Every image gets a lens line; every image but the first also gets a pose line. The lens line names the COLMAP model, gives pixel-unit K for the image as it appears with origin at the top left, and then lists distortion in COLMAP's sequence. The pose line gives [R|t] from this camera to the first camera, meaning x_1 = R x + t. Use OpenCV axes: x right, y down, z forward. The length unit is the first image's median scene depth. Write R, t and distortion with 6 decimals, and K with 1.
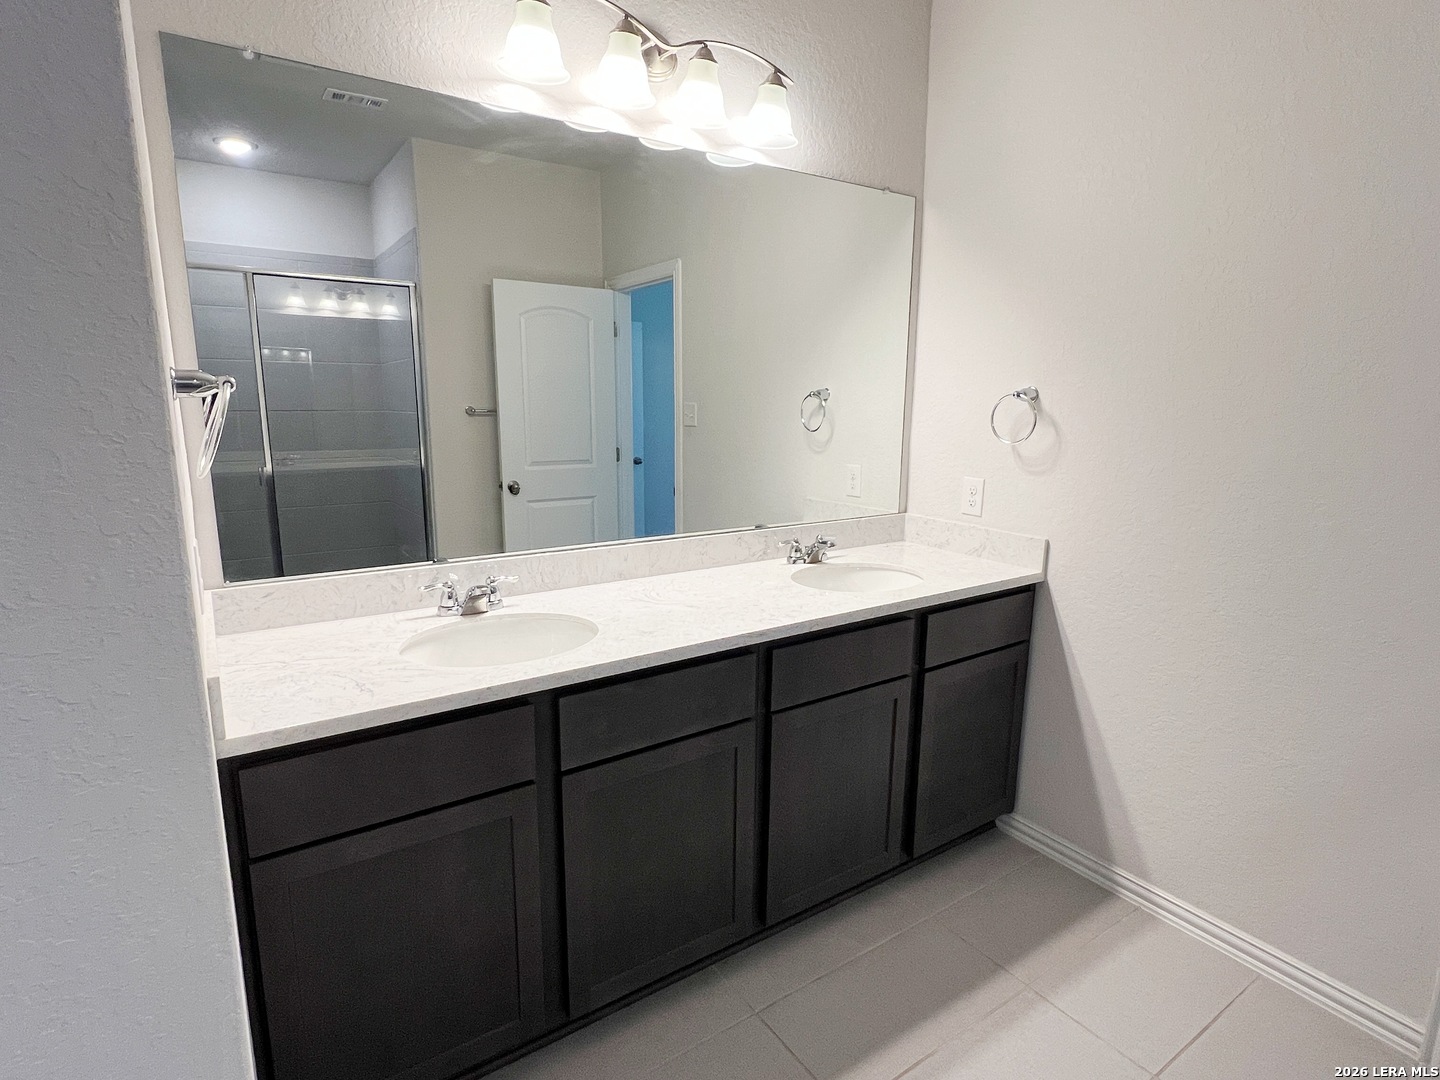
lens RADIAL K [[767.1, 0, 720.2], [0, 767.1, 542.9], [0, 0, 1]] dist [0.004198, 0.000083]
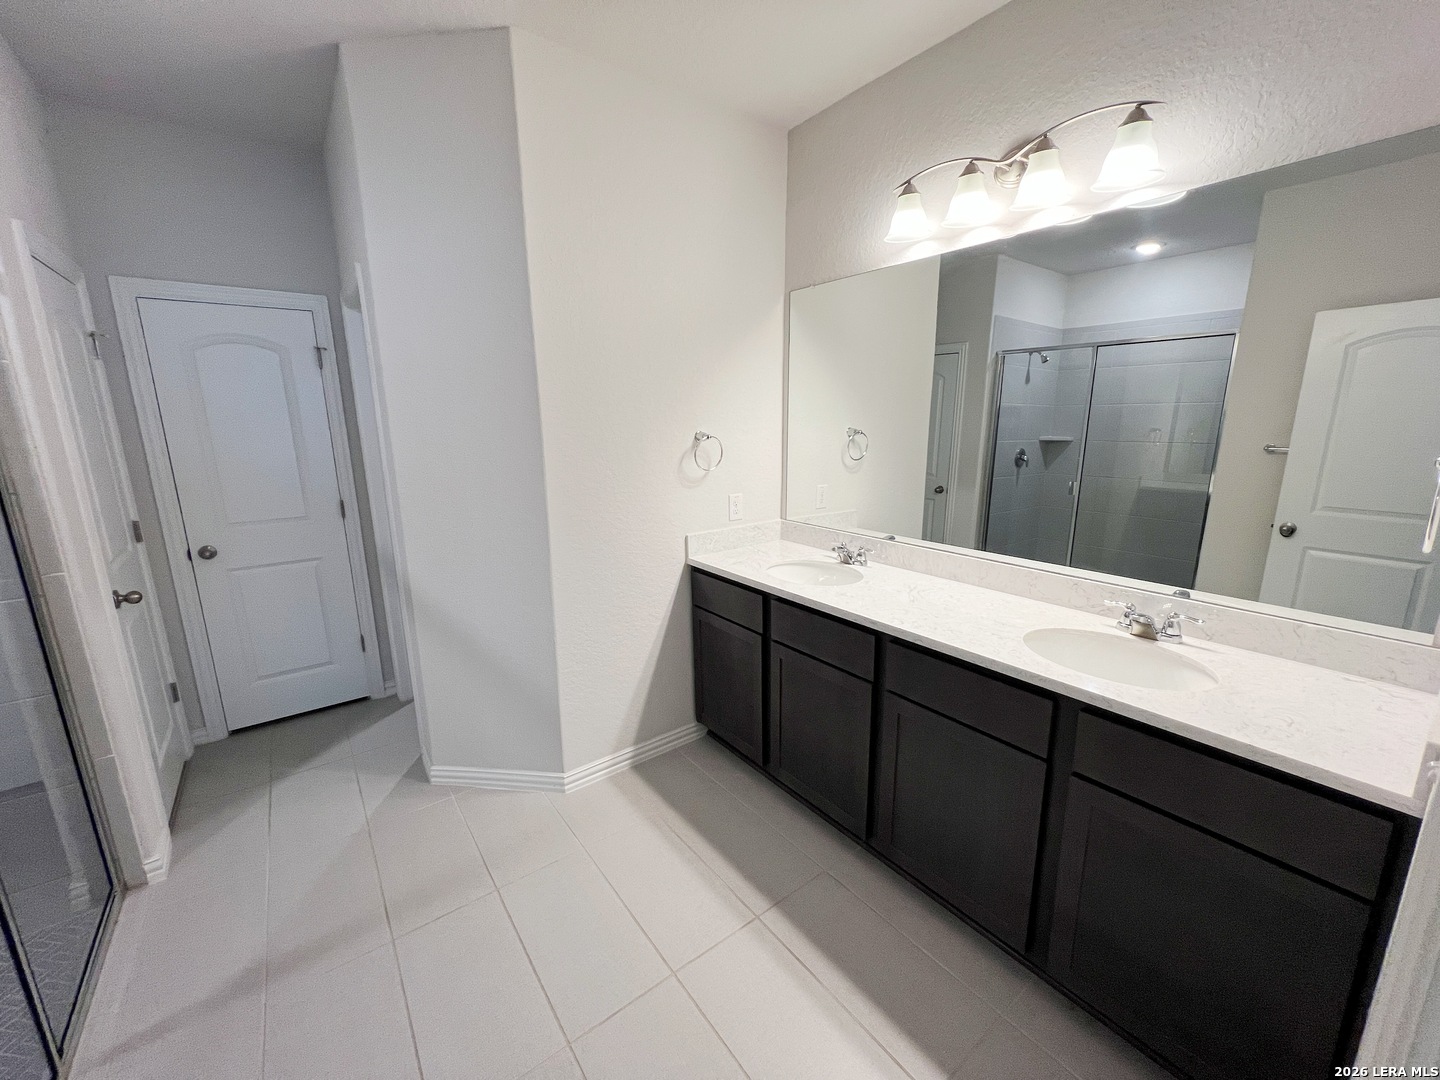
lens RADIAL K [[576.0, 0, 716.6], [0, 576.0, 542.8], [0, 0, 1]] dist [-0.002229, 0.000928]
pose [[0.045502, 0.203544, -0.978008, 0.850579], [-0.183158, 0.964125, 0.192134, -0.136529], [0.982030, 0.170388, 0.081150, 0.524482]]
